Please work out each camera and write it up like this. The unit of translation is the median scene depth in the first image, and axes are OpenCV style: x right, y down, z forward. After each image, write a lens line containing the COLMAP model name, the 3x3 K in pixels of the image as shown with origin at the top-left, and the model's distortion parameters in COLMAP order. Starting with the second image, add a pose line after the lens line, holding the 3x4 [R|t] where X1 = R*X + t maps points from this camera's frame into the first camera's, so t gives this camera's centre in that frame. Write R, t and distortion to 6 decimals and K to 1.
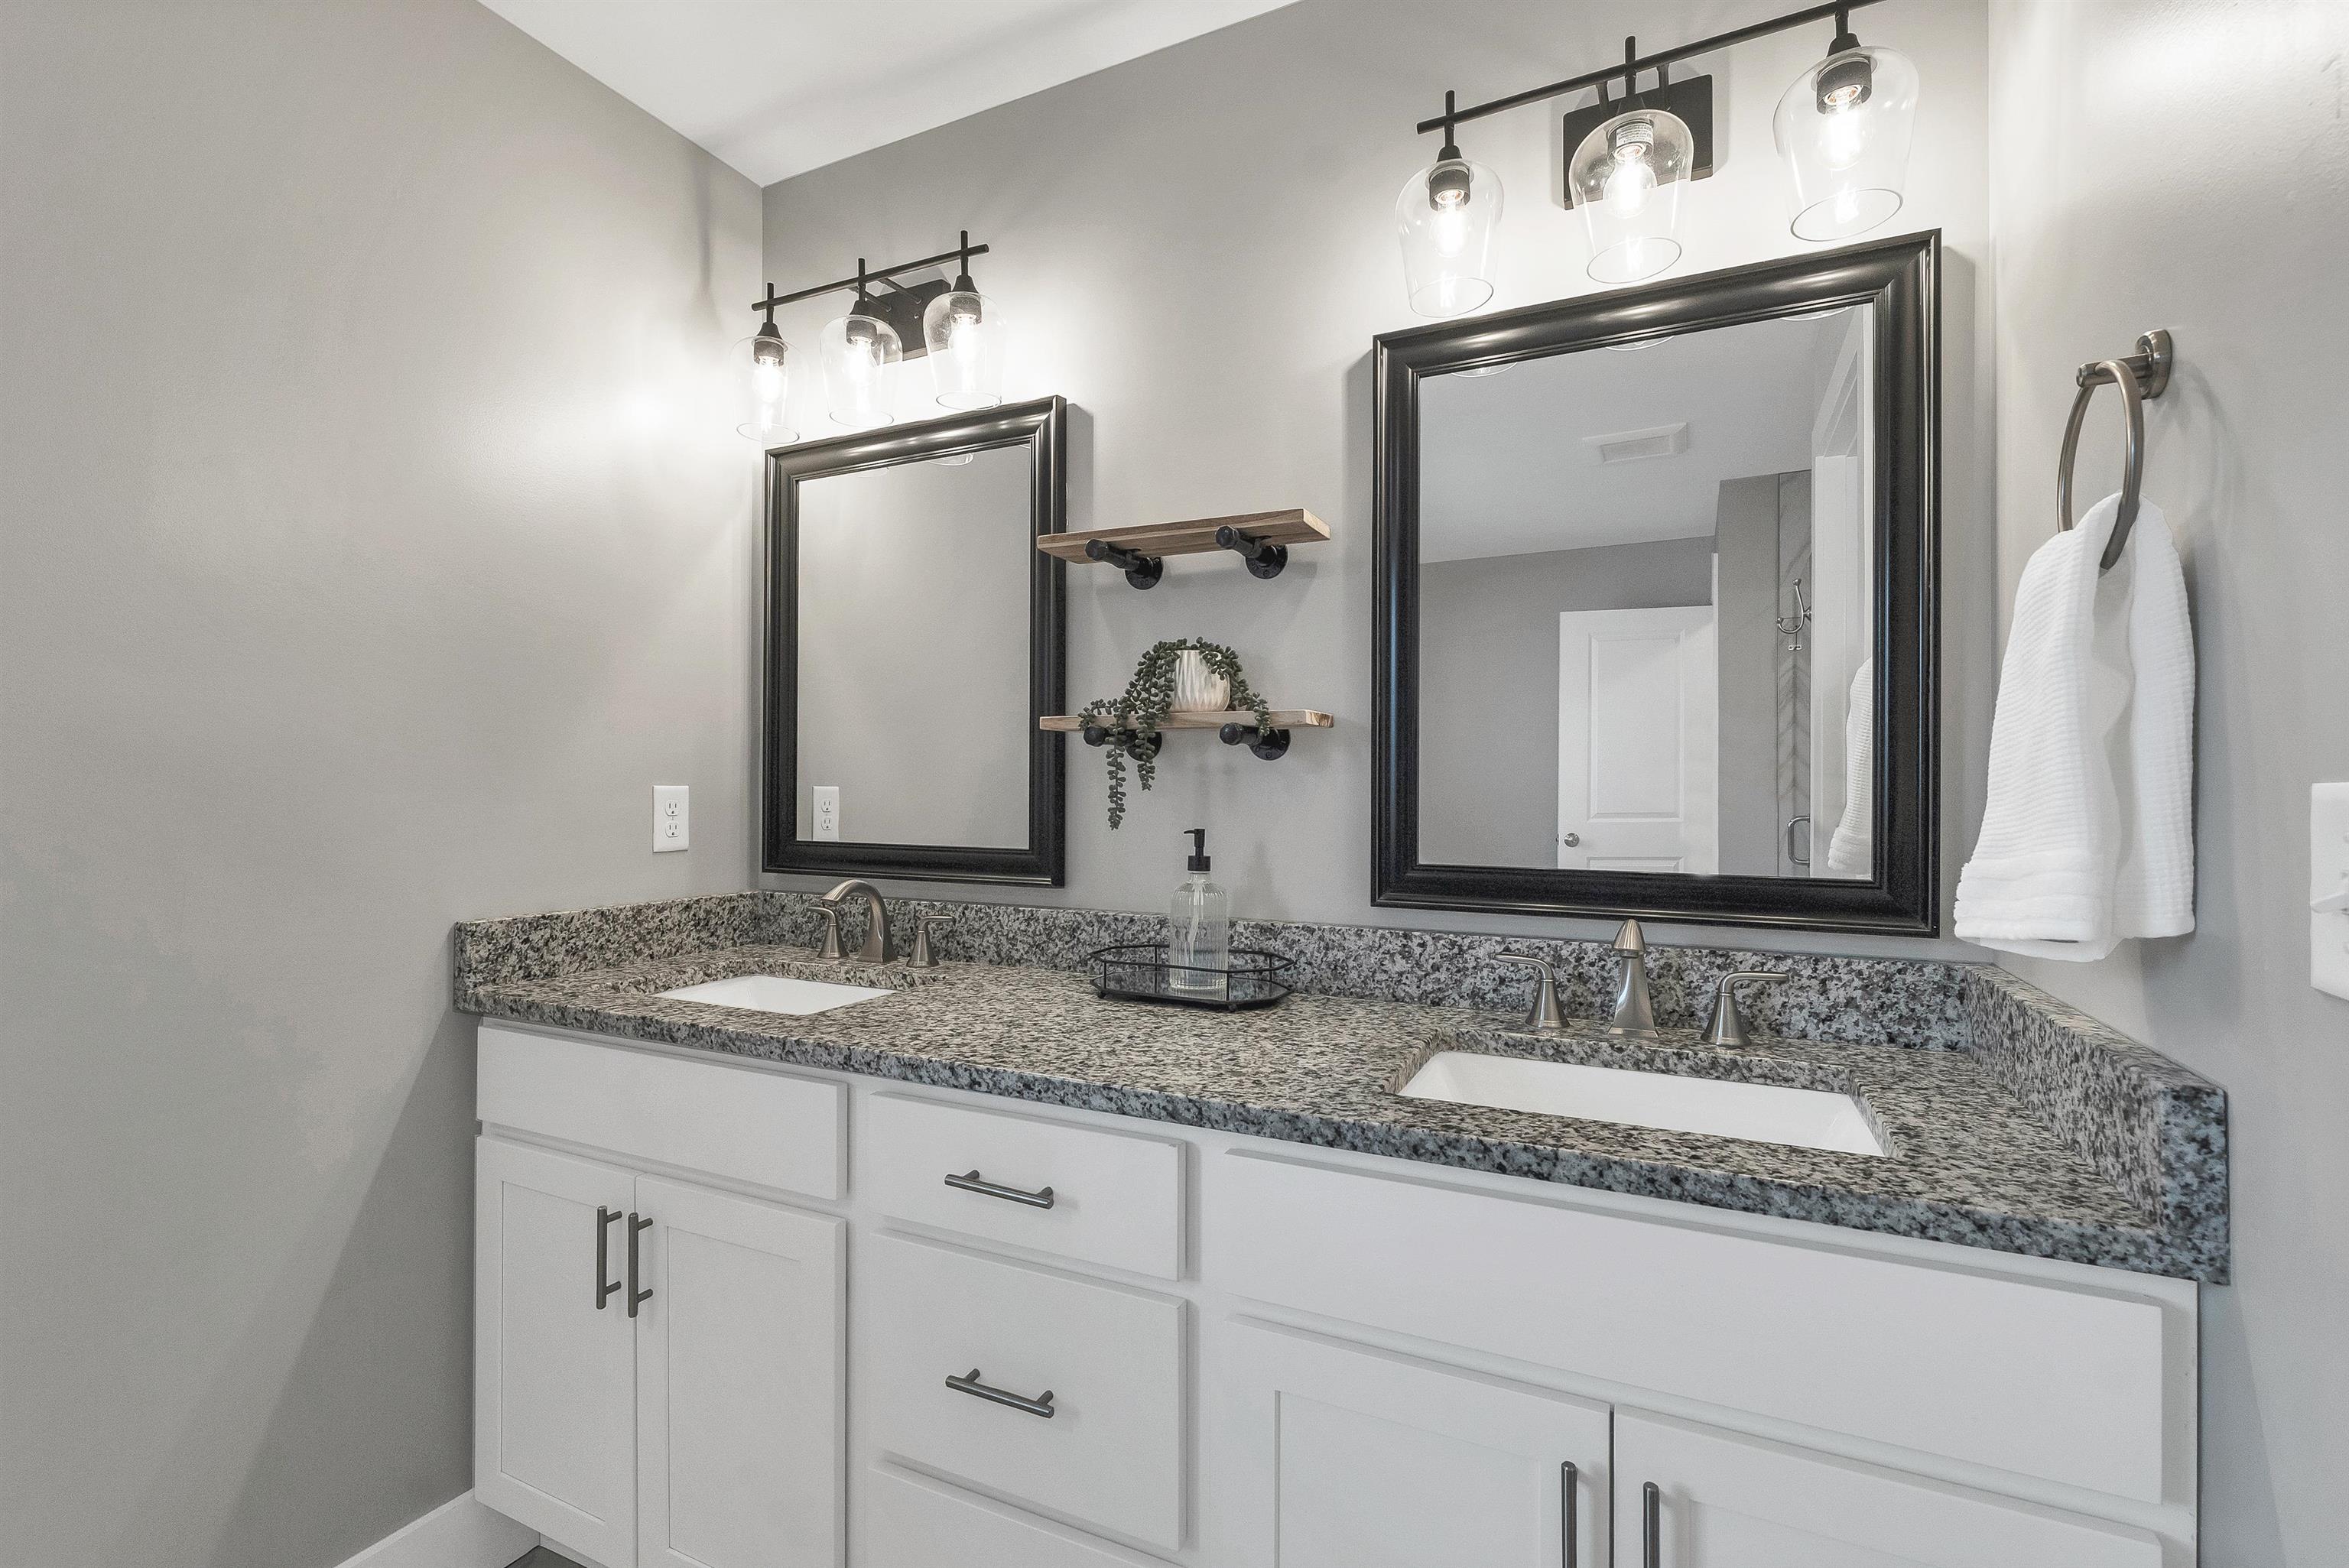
lens RADIAL K [[1031.8, 0, 1175.0], [0, 1031.8, 787.2], [0, 0, 1]] dist [-0.000977, -0.000088]
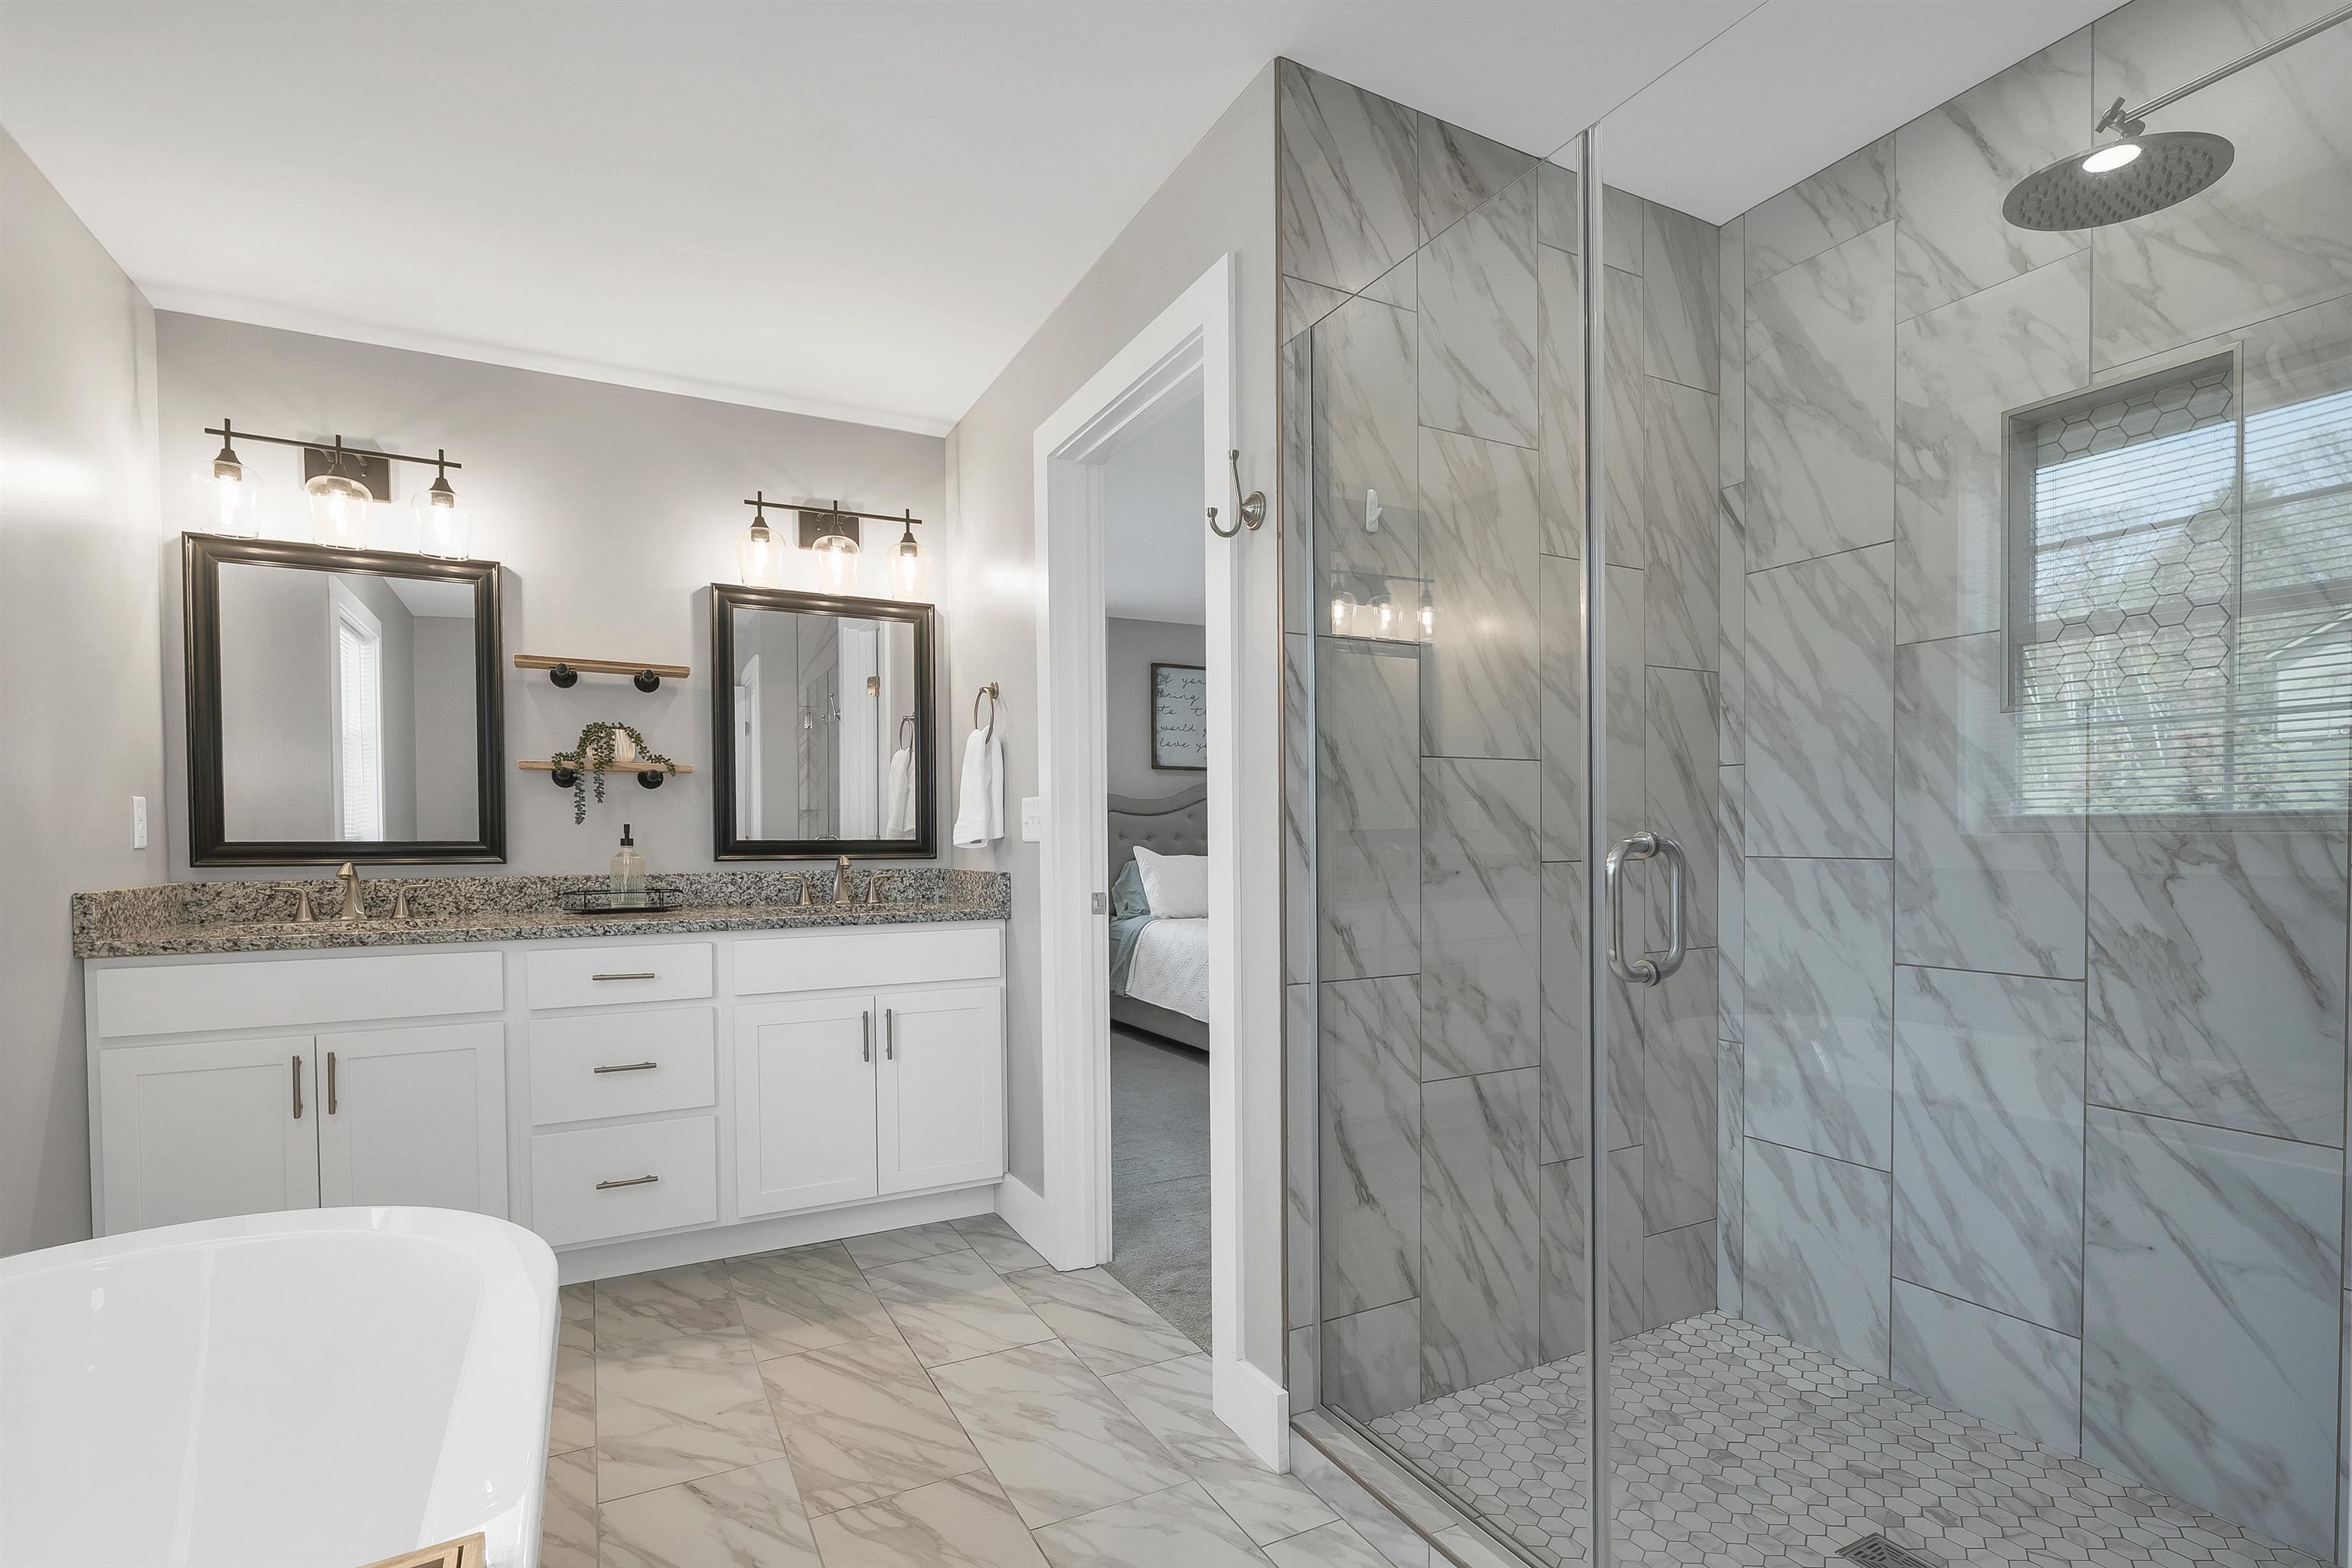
lens RADIAL K [[1098.8, 0, 1172.6], [0, 1098.8, 855.4], [0, 0, 1]] dist [0.000507, 0.000227]
pose [[0.585446, -0.021090, 0.810437, -1.026607], [0.005684, 0.999744, 0.021911, 0.058886], [-0.810692, -0.008221, 0.585416, -0.999212]]
